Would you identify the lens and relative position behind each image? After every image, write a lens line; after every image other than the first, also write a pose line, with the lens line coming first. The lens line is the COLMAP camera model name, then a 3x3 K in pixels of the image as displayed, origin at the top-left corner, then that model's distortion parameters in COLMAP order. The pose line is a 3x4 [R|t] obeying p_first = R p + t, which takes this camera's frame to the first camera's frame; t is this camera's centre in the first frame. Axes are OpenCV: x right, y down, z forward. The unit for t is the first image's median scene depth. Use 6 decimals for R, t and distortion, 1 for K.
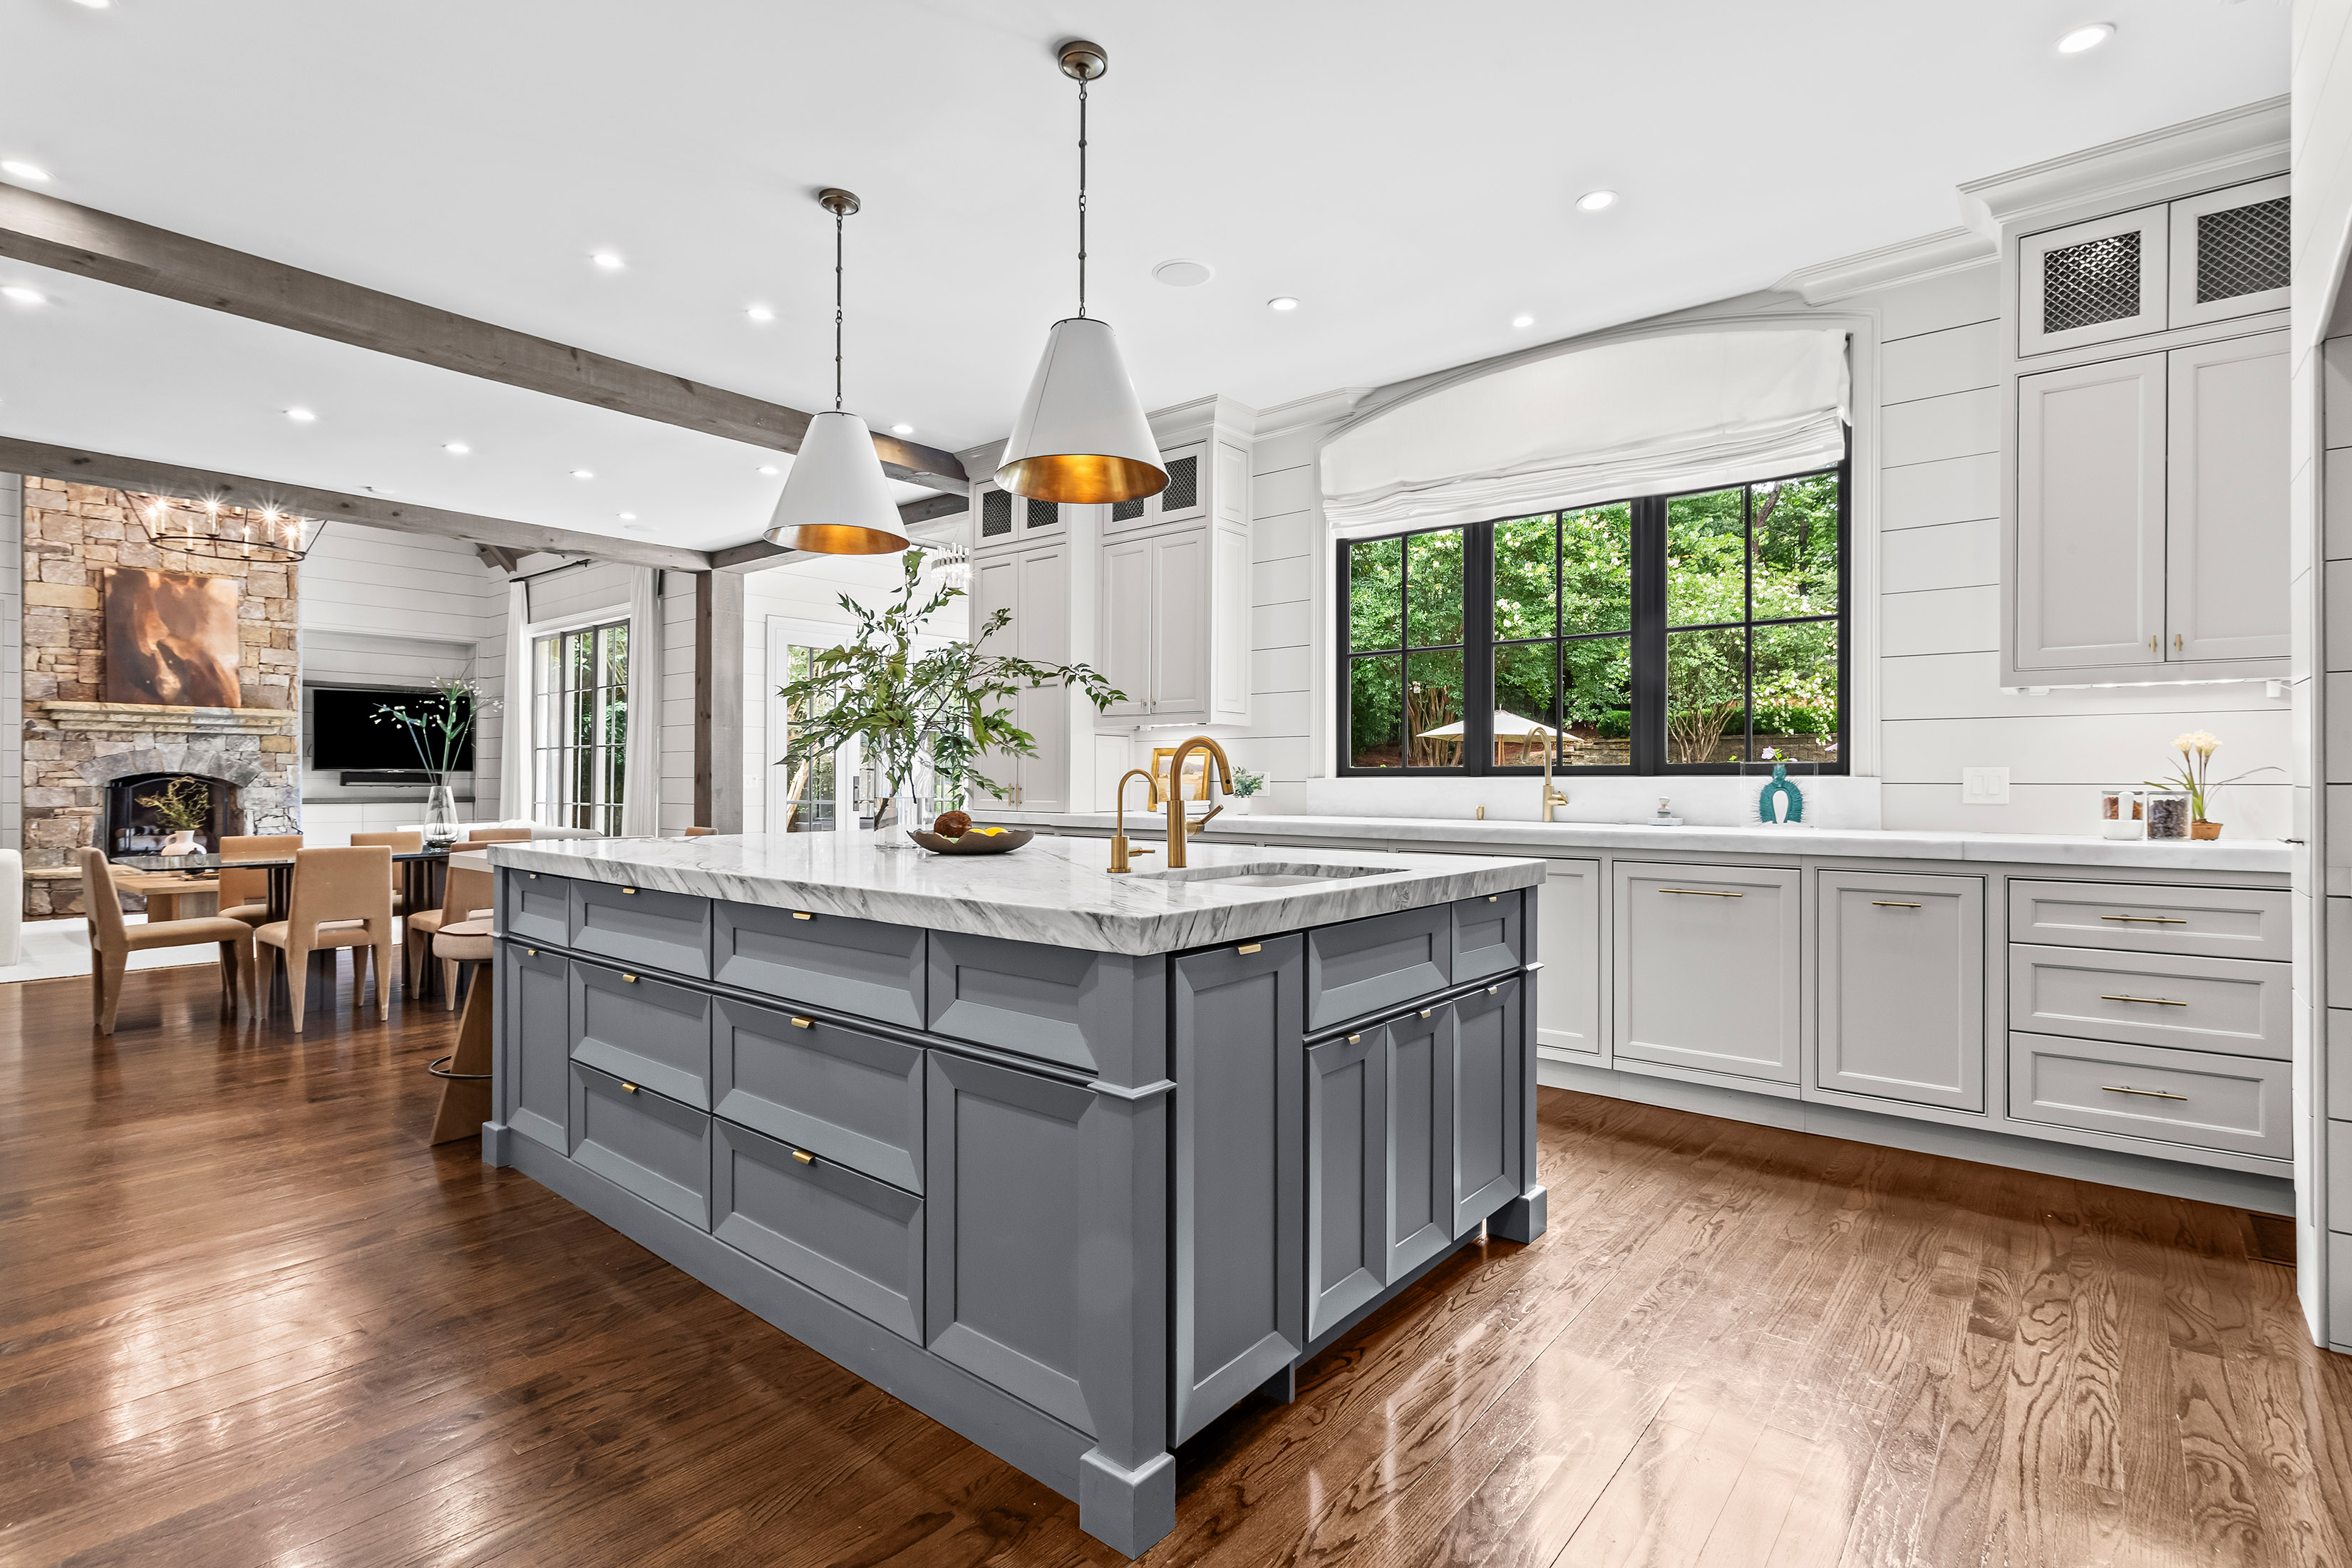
lens RADIAL K [[1121.7, 0, 1184.5], [0, 1121.7, 781.3], [0, 0, 1]] dist [0.002023, 0.001052]
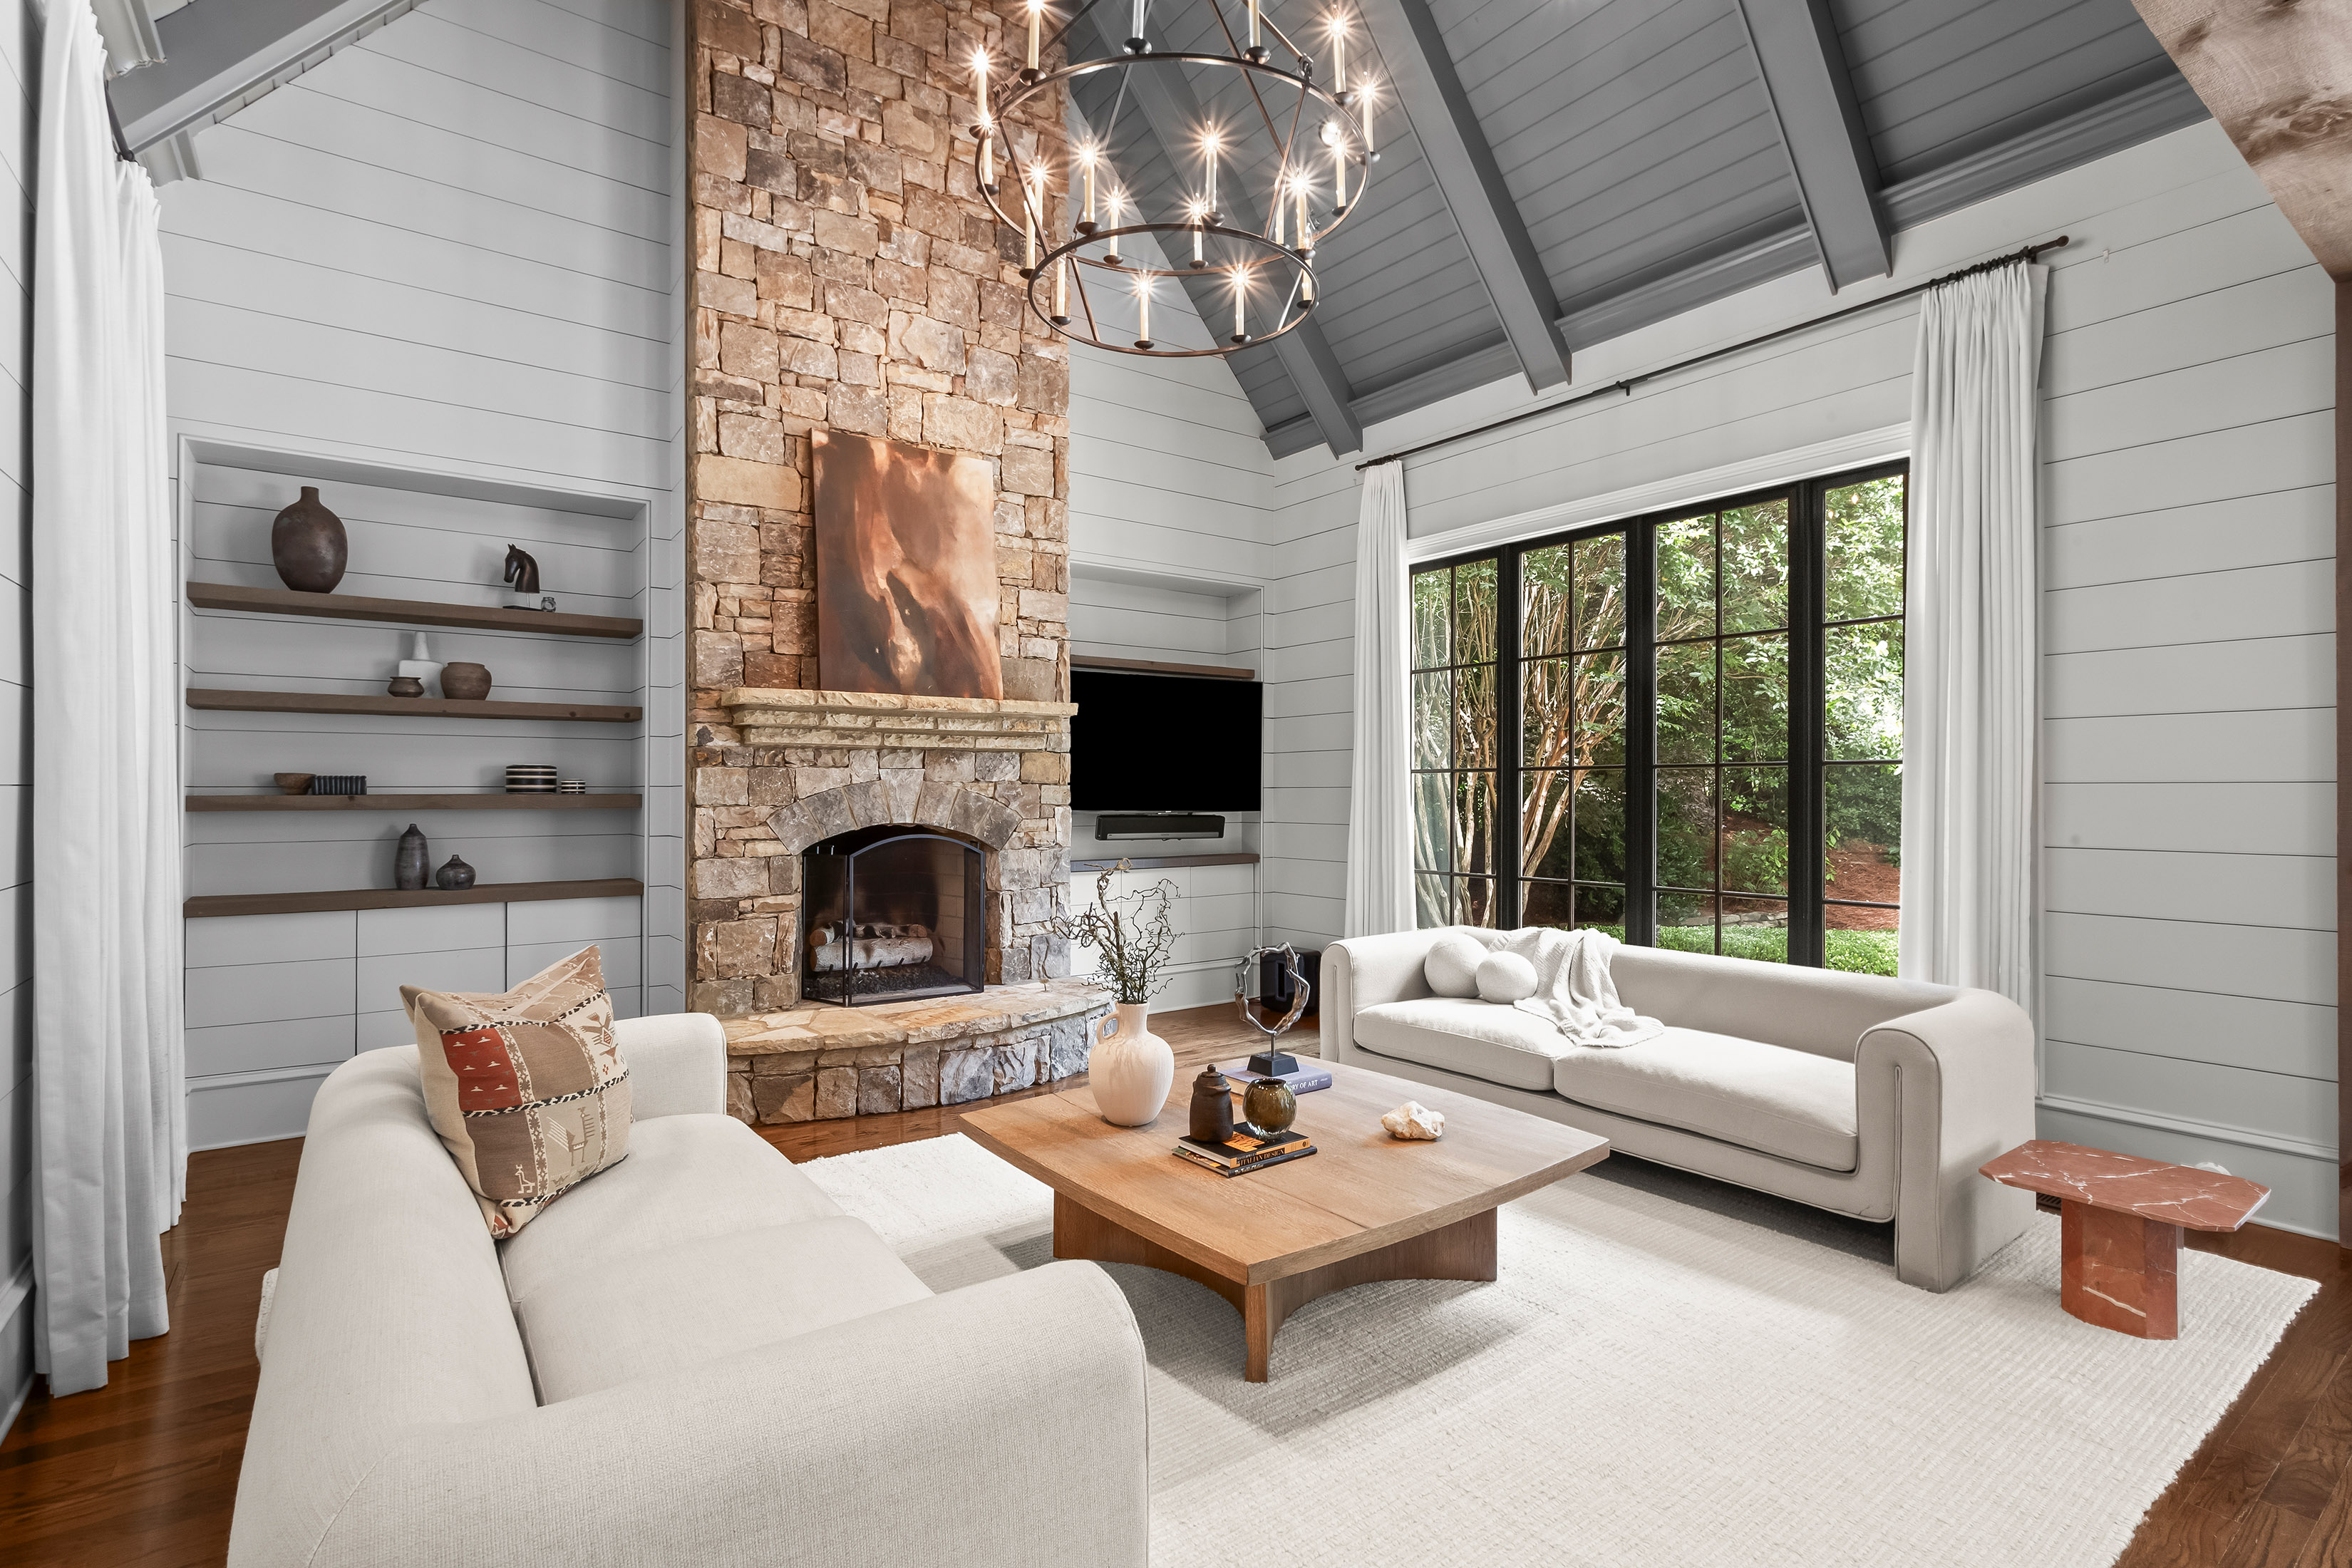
lens RADIAL K [[1121.7, 0, 1184.5], [0, 1121.7, 781.3], [0, 0, 1]] dist [0.002023, 0.001052]
pose [[0.970100, -0.004871, -0.242655, -0.663040], [0.003178, 0.999968, -0.007365, -0.024316], [0.242683, 0.006373, 0.970085, 0.538012]]
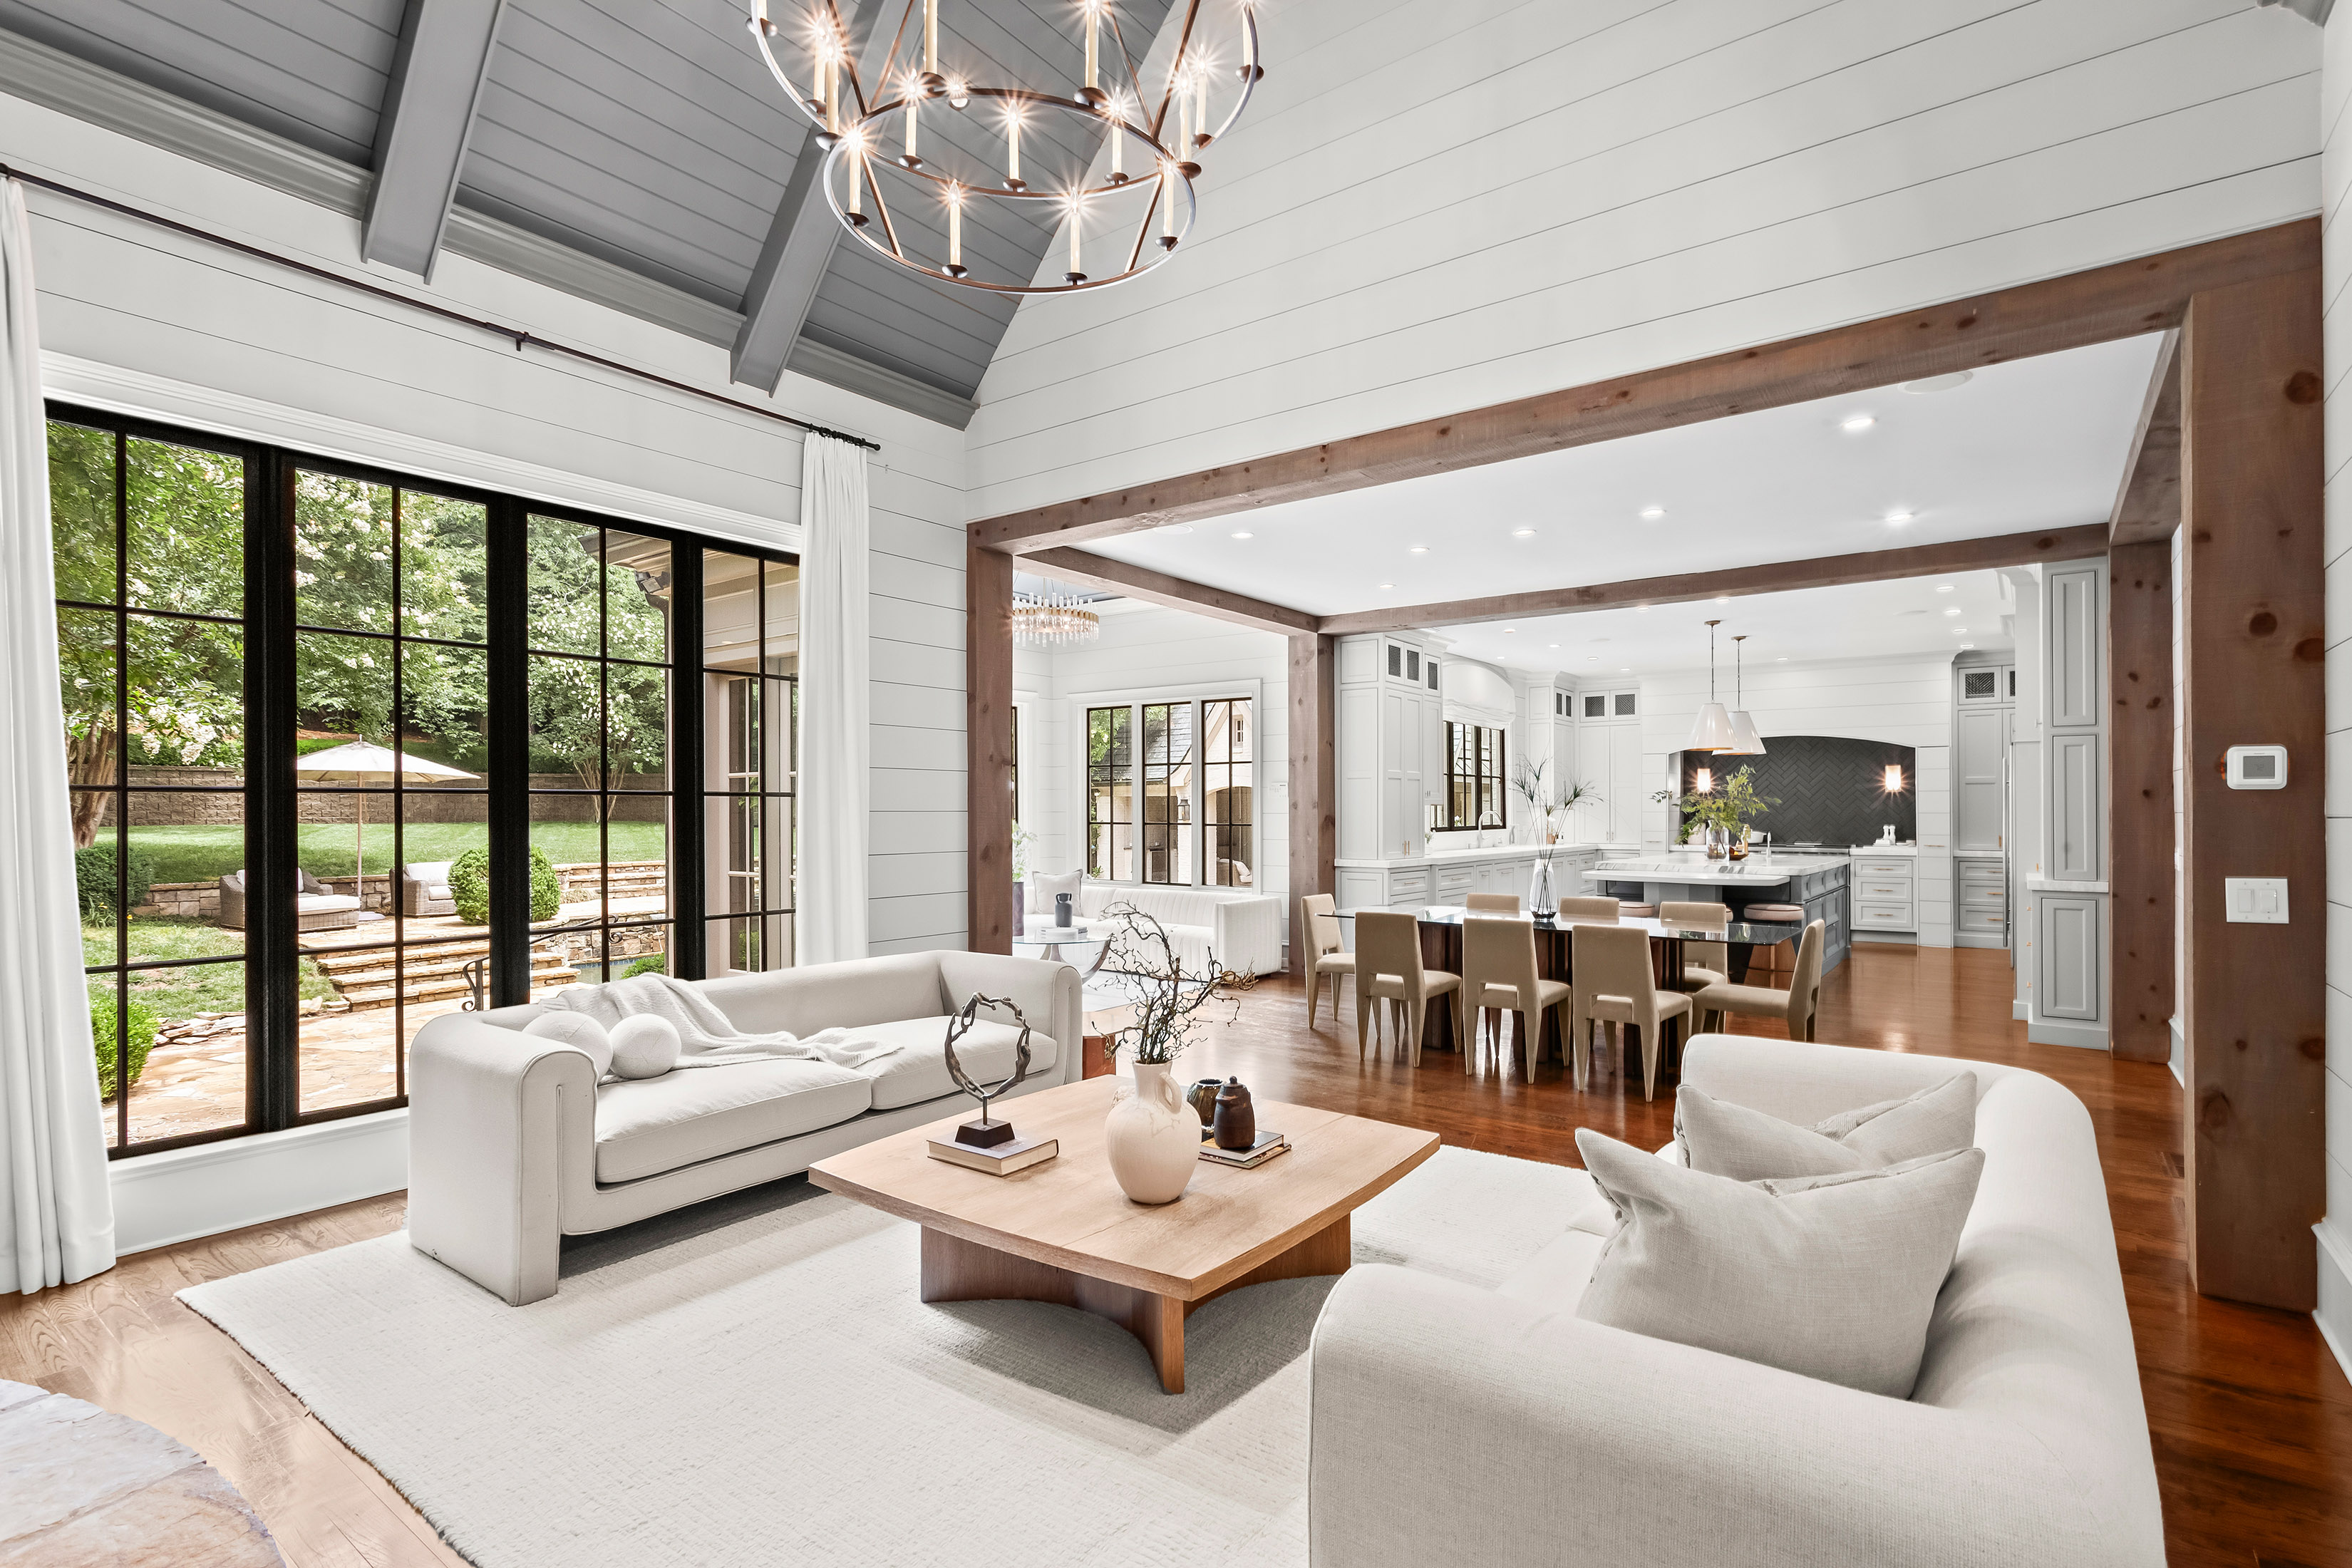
lens RADIAL K [[1118.9, 0, 1184.4], [0, 1118.9, 809.1], [0, 0, 1]] dist [0.004812, 0.000749]
pose [[-0.046129, -0.001477, 0.998934, -1.045331], [0.001602, 0.999998, 0.001553, -0.027715], [-0.998934, 0.001672, -0.046126, 0.857221]]
